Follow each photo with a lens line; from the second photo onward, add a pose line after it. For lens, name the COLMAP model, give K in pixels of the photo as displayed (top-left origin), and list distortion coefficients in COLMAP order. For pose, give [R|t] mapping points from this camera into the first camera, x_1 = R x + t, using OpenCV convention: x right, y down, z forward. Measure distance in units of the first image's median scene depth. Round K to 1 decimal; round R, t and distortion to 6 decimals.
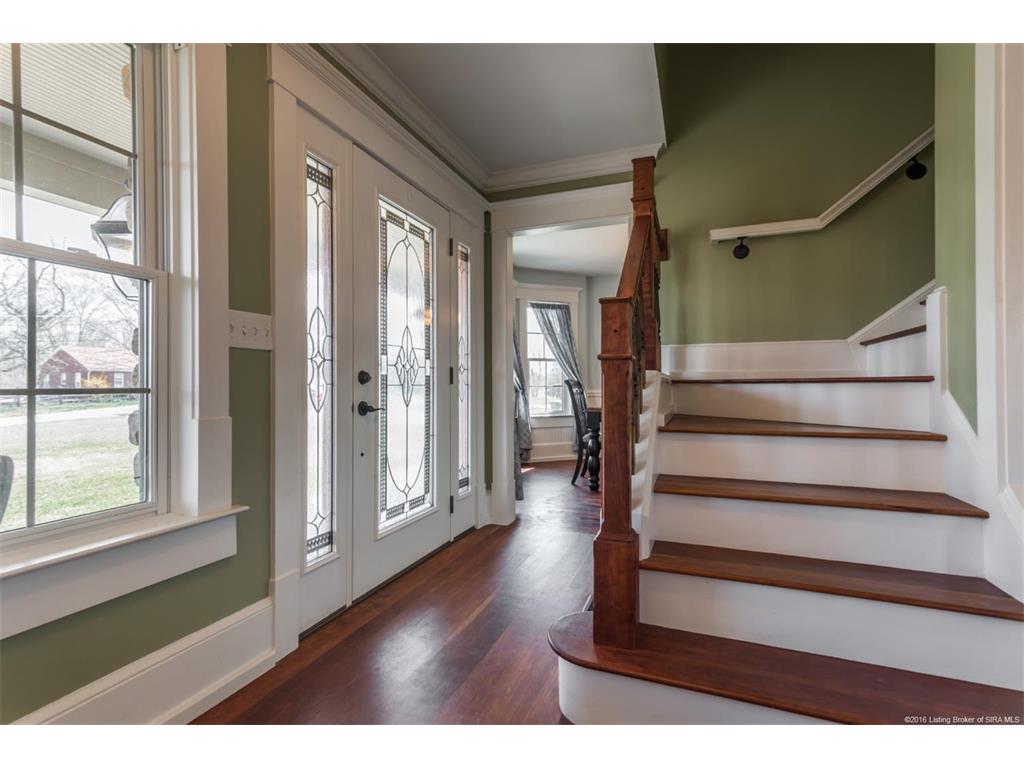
lens RADIAL K [[492.7, 0, 499.3], [0, 492.7, 380.7], [0, 0, 1]] dist [0.013993, 0.002139]
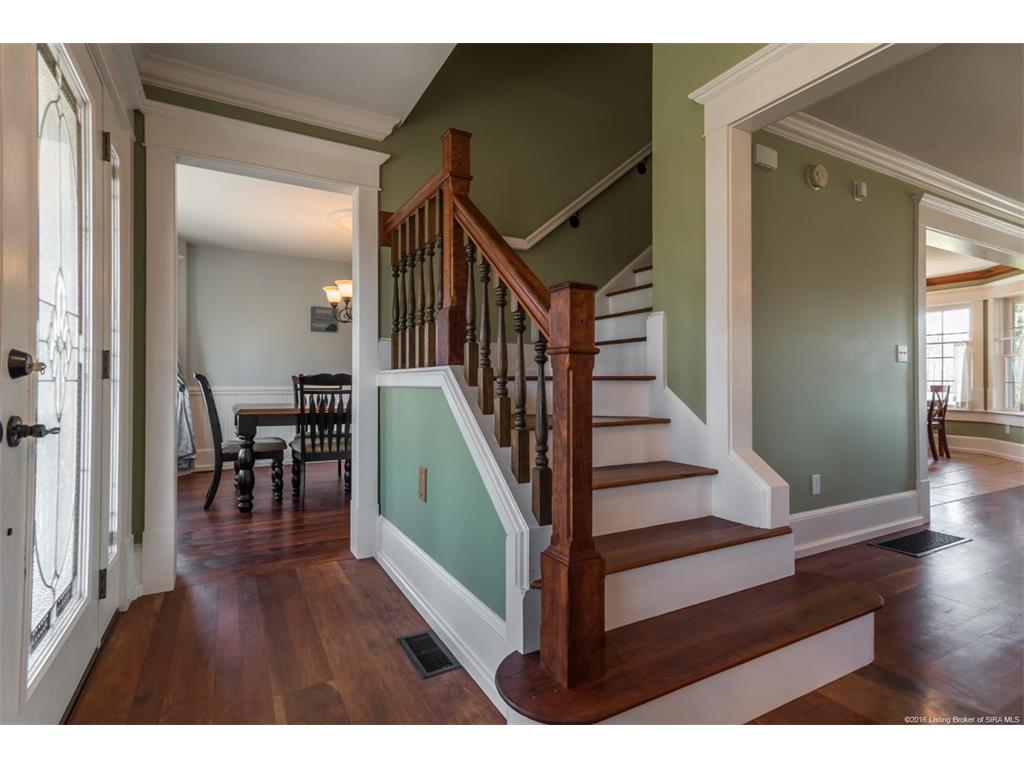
lens RADIAL K [[492.7, 0, 513.0], [0, 492.7, 373.7], [0, 0, 1]] dist [0.013993, 0.002139]
pose [[0.642858, 0.015097, 0.765837, -0.423041], [-0.011373, 0.999884, -0.010164, 0.003065], [-0.765901, -0.002175, 0.642955, 0.431865]]
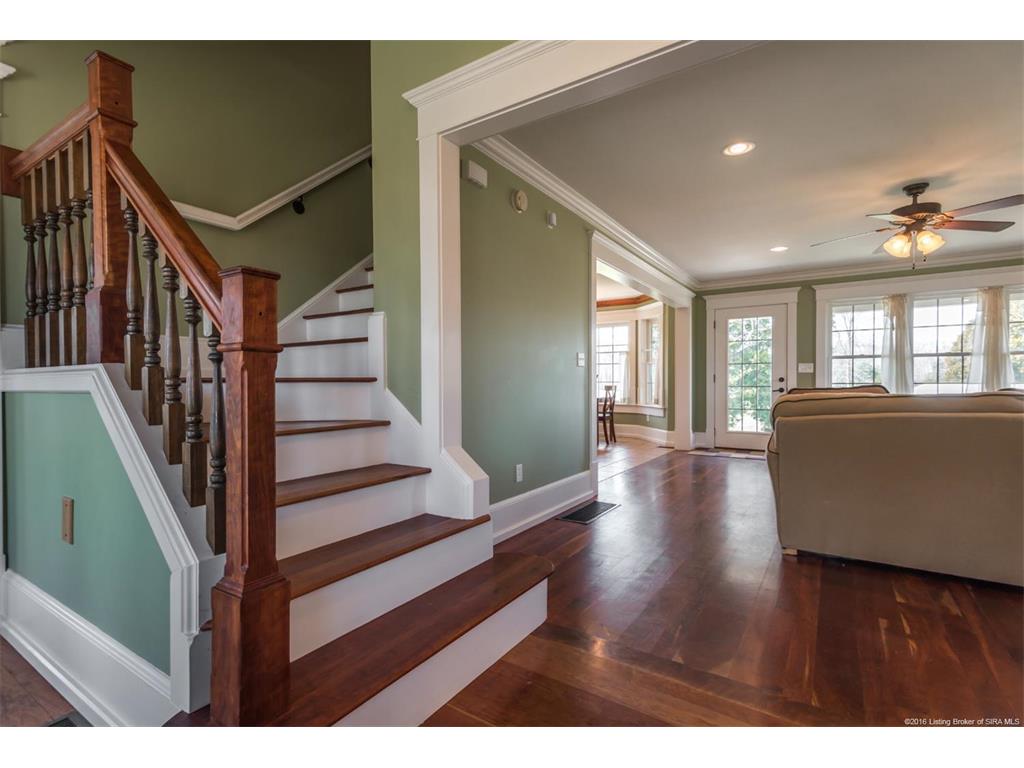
lens RADIAL K [[492.7, 0, 509.8], [0, 492.7, 385.7], [0, 0, 1]] dist [0.013993, 0.002139]
pose [[0.207154, -0.002952, 0.978304, -0.354585], [-0.009450, 0.999943, 0.005019, 0.002513], [-0.978263, -0.010284, 0.207114, 0.378277]]
